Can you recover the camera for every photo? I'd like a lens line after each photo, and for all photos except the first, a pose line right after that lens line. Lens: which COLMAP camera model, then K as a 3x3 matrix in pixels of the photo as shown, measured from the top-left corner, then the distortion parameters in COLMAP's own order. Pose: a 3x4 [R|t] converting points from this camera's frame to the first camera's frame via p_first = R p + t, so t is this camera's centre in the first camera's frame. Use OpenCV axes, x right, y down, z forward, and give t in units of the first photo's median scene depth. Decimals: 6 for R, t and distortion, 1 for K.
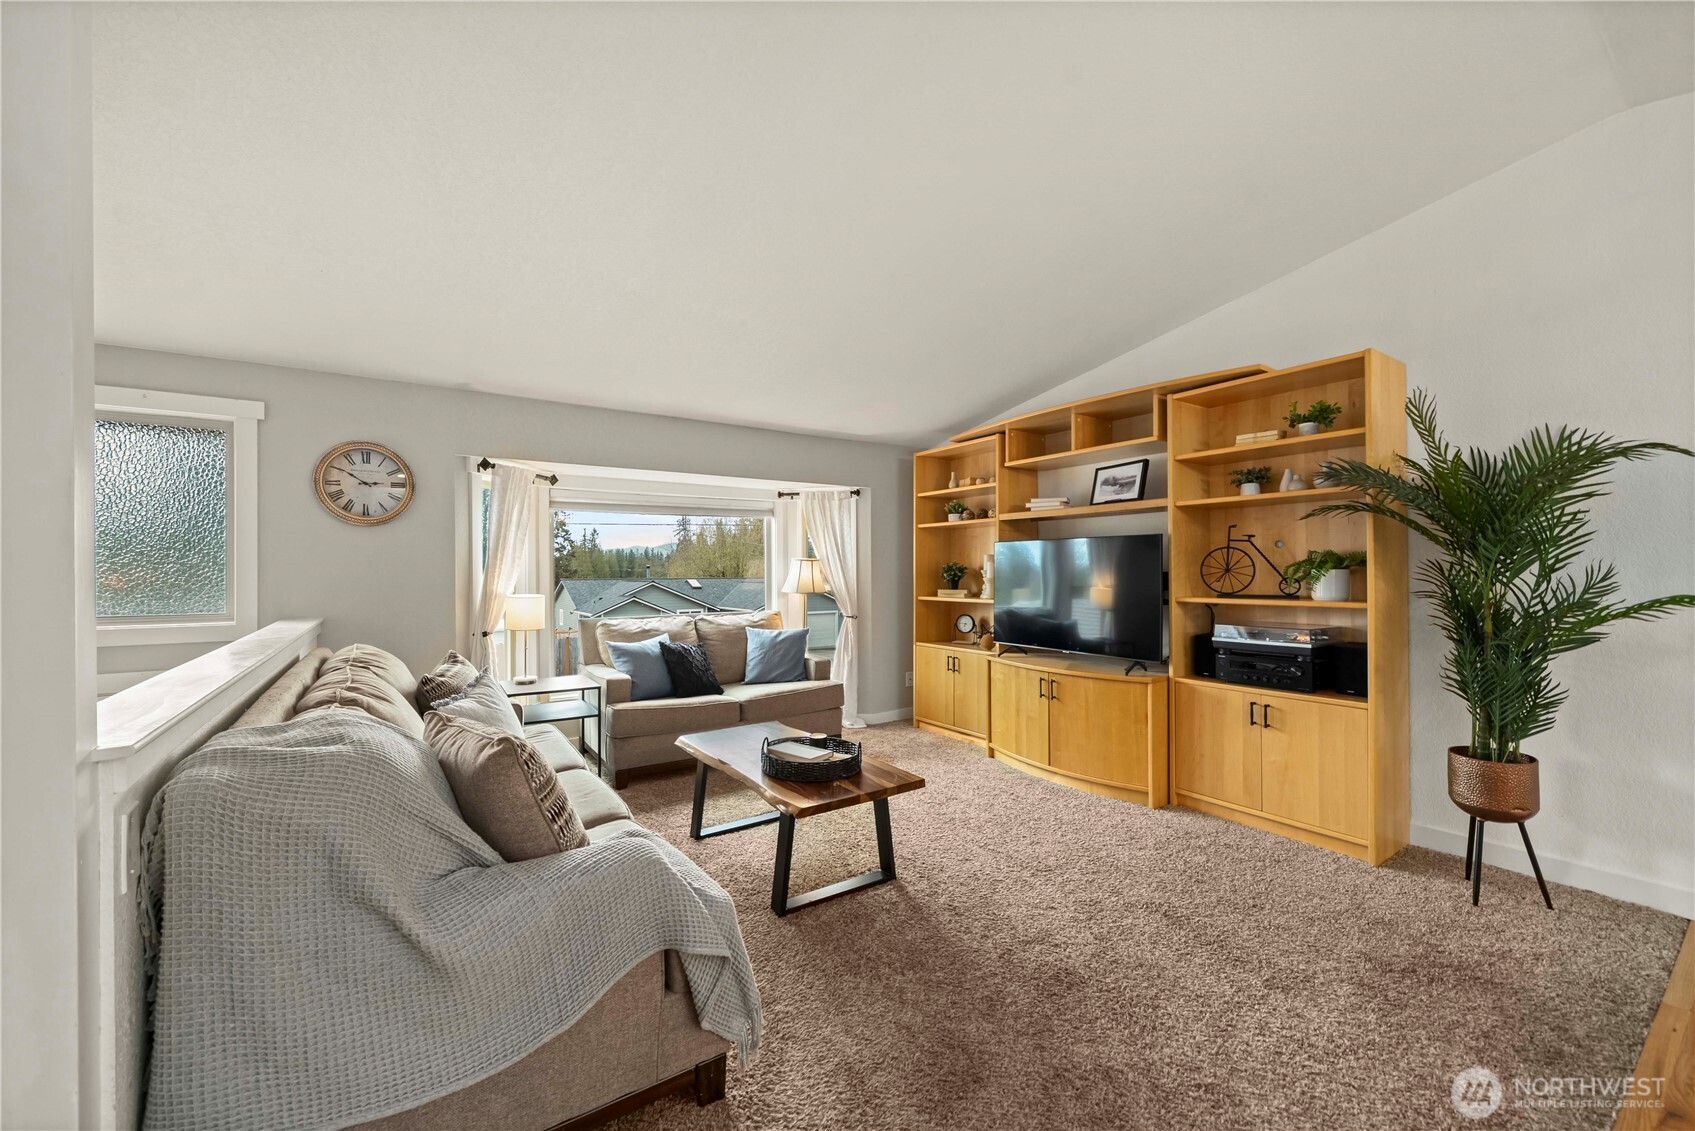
lens RADIAL K [[664.6, 0, 841.2], [0, 664.6, 568.1], [0, 0, 1]] dist [-0.001490, 0.000211]
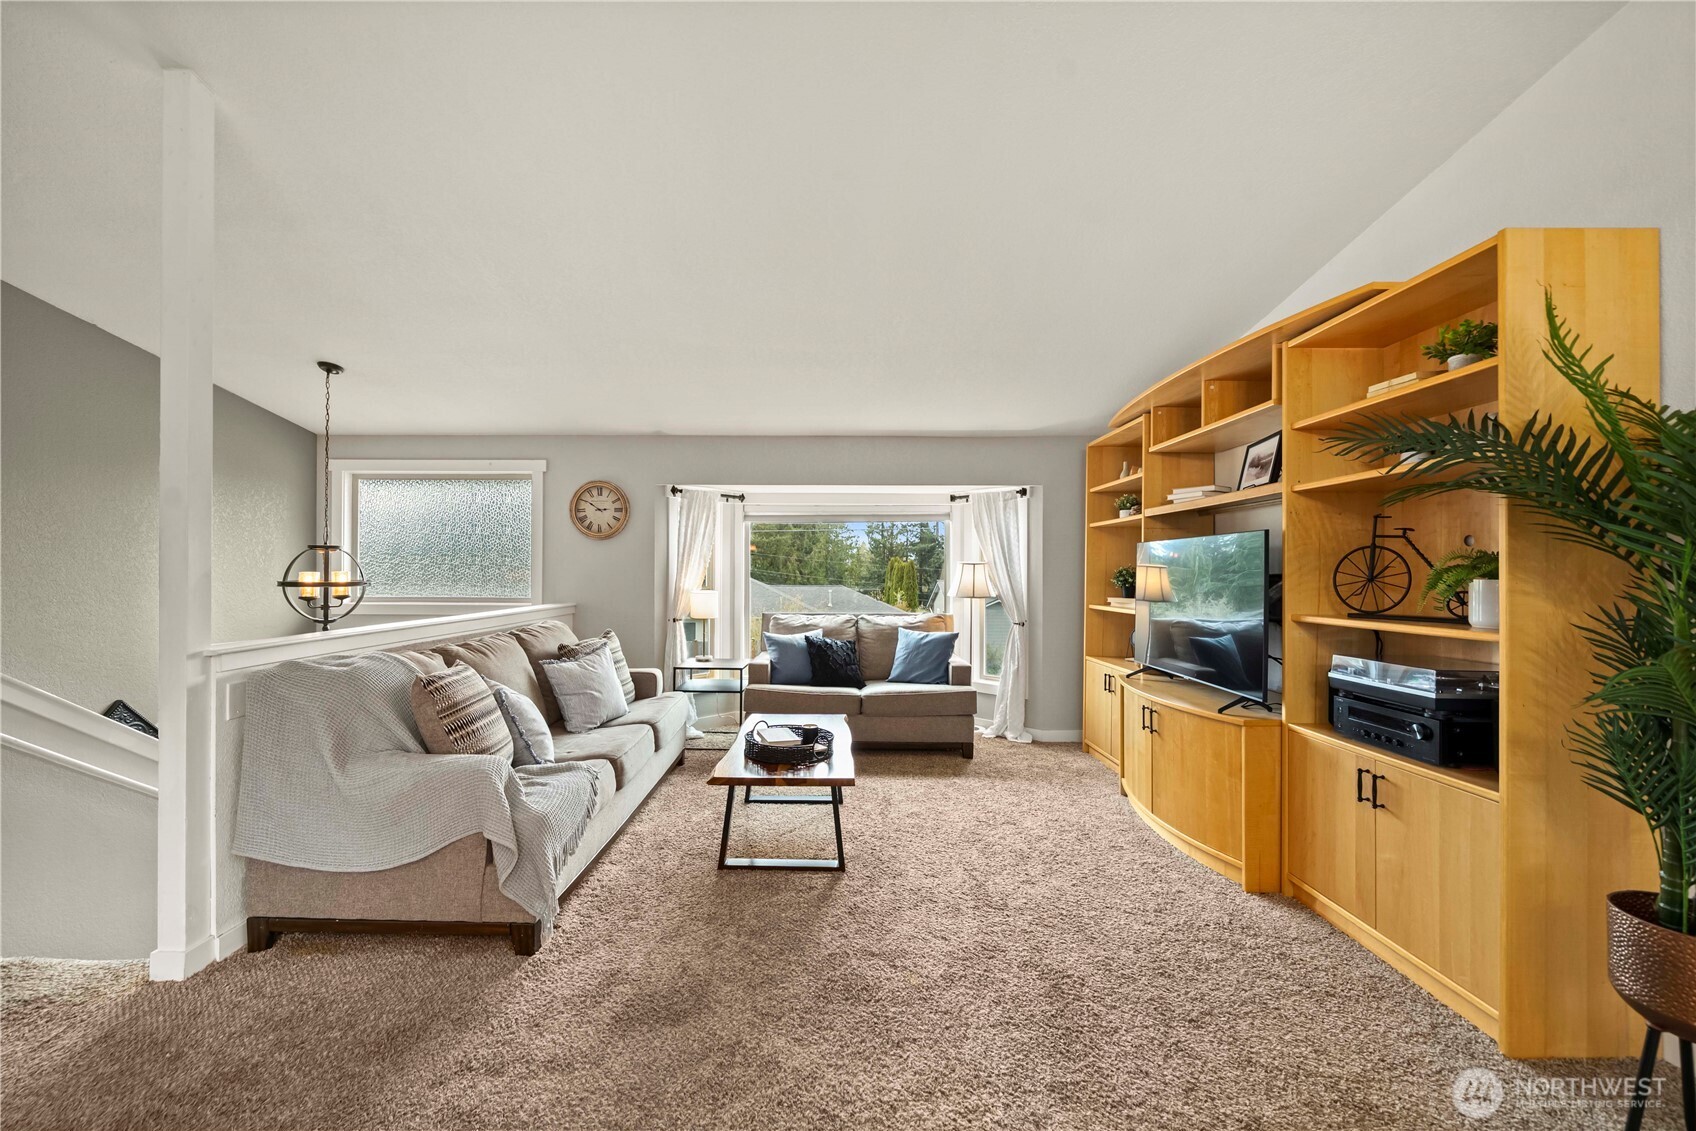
lens RADIAL K [[665.0, 0, 826.5], [0, 665.0, 568.5], [0, 0, 1]] dist [-0.001490, 0.000211]
pose [[0.823958, 0.005726, -0.566622, 0.367544], [-0.006342, 0.999979, 0.000882, -0.004462], [0.566616, 0.002867, 0.823977, 0.076341]]
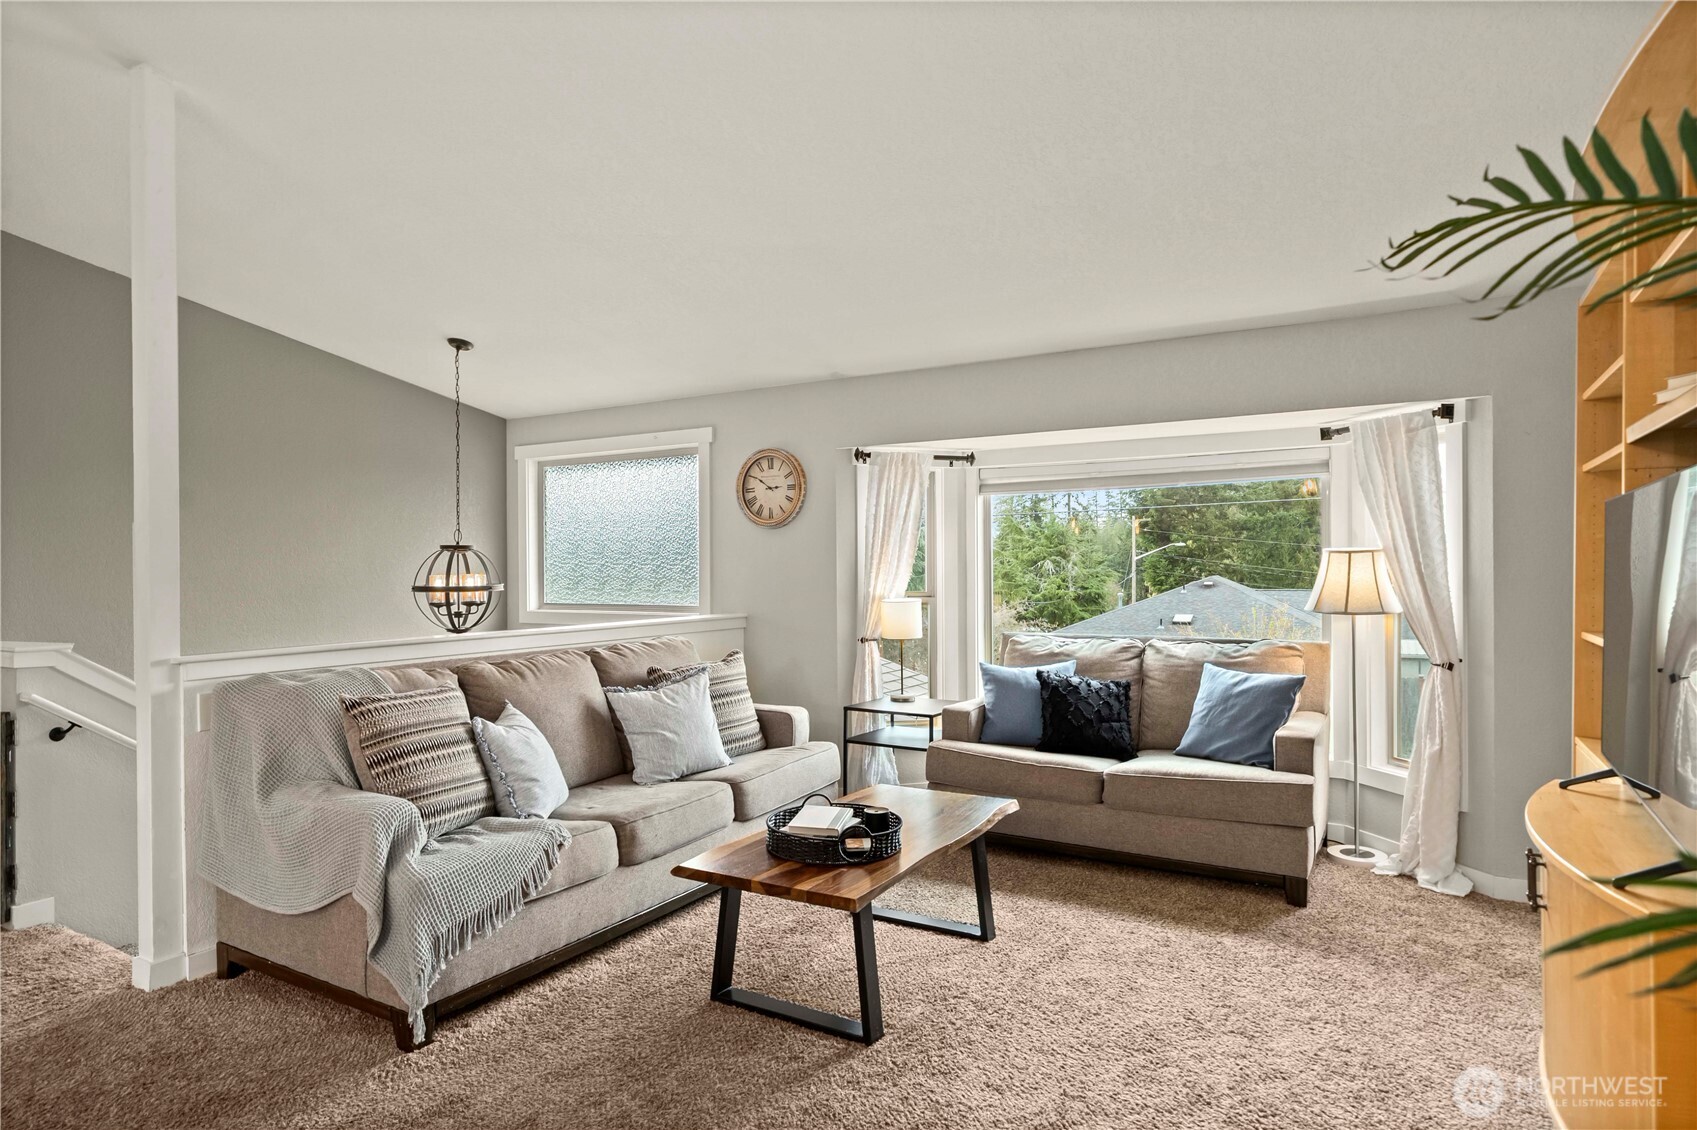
lens RADIAL K [[958.7, 0, 840.0], [0, 958.7, 572.8], [0, 0, 1]] dist [-0.000034, 0.001152]
pose [[0.433870, 0.005315, -0.900960, 0.521997], [0.006610, 0.999937, 0.009083, -0.004828], [0.900951, -0.009896, 0.433807, 0.328343]]
